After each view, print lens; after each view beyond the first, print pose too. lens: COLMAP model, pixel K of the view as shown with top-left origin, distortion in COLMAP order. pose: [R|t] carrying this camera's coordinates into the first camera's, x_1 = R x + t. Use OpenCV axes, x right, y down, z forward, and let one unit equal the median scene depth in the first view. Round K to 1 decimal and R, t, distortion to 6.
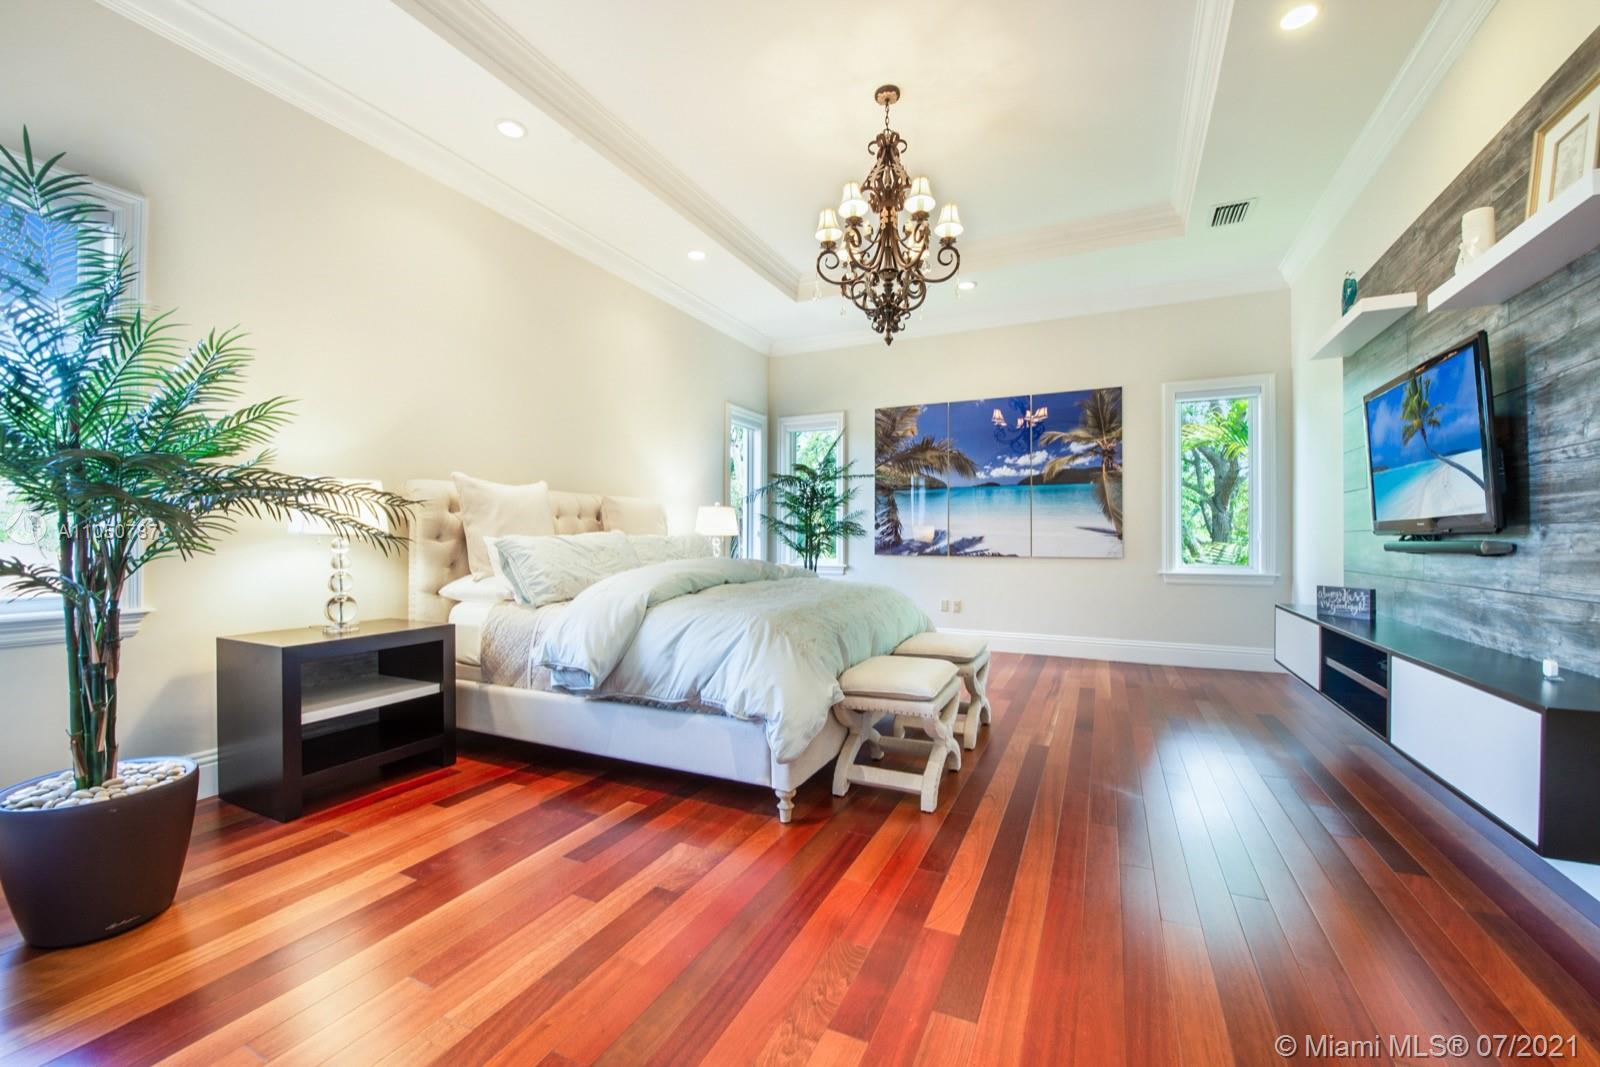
lens RADIAL K [[677.8, 0, 800.8], [0, 677.8, 544.7], [0, 0, 1]] dist [-0.000365, -0.000019]
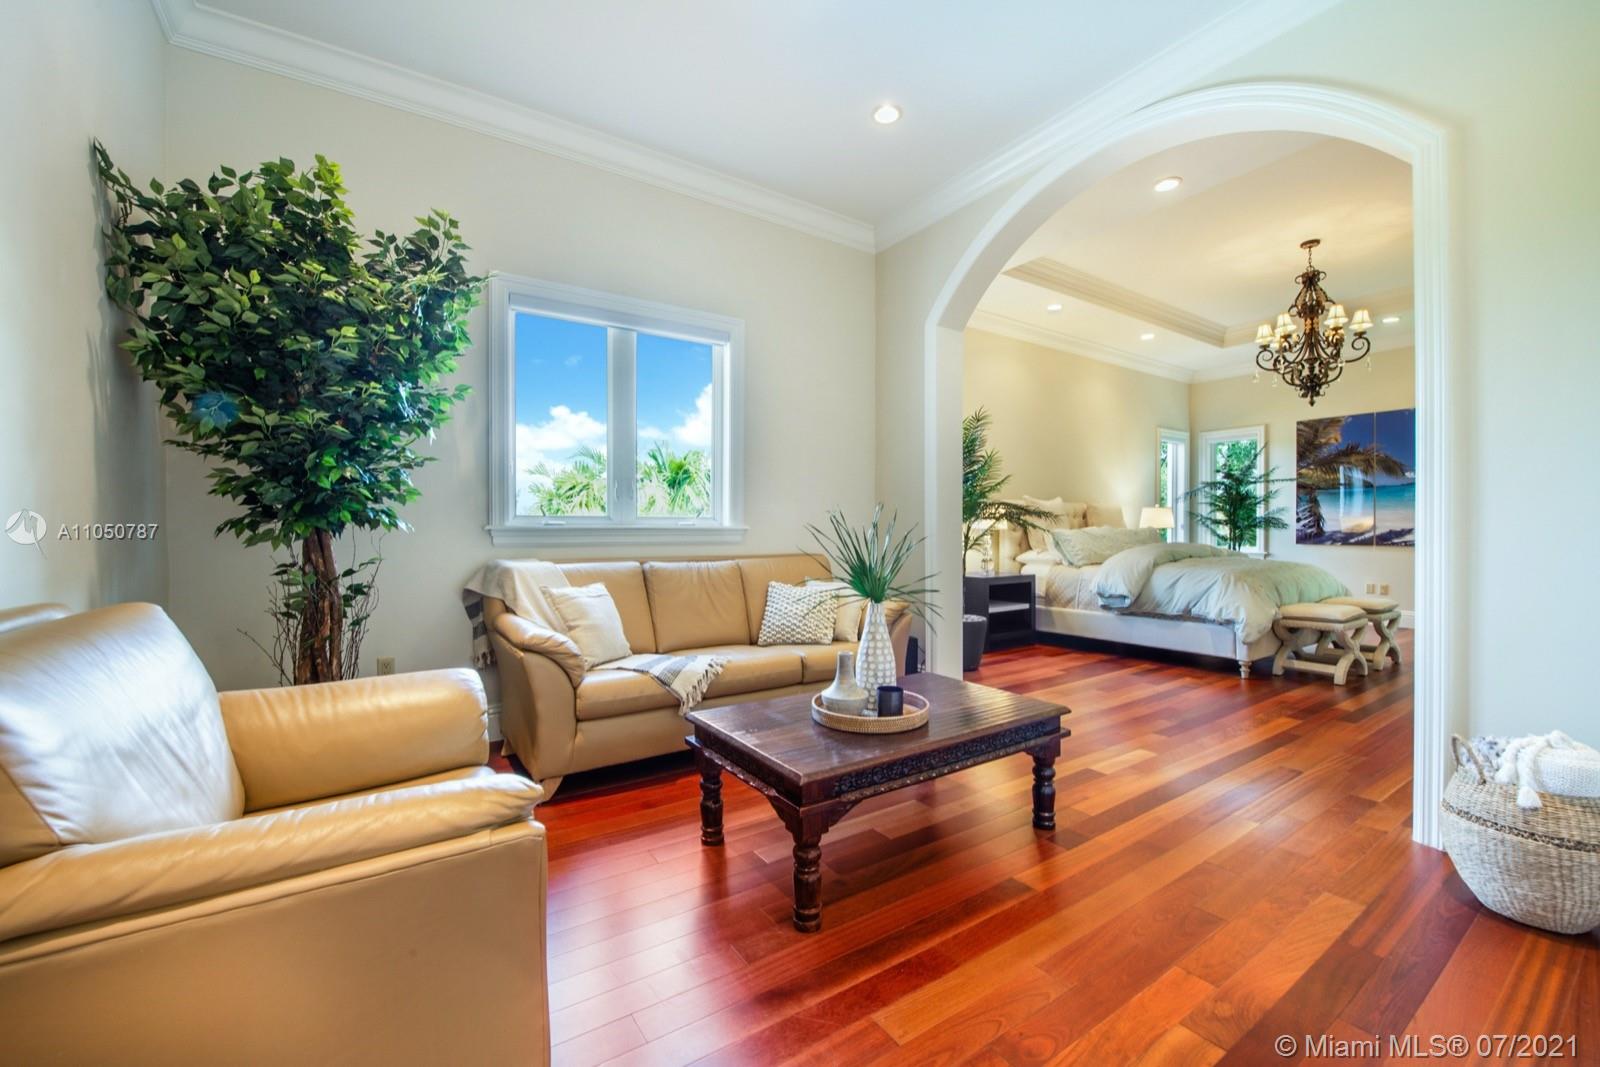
lens RADIAL K [[655.0, 0, 801.3], [0, 655.0, 536.6], [0, 0, 1]] dist [-0.013518, -0.000010]
pose [[0.860800, 0.002576, -0.508936, -0.119444], [-0.003343, 0.999994, -0.000593, 0.010380], [0.508932, 0.002212, 0.860804, -0.871328]]
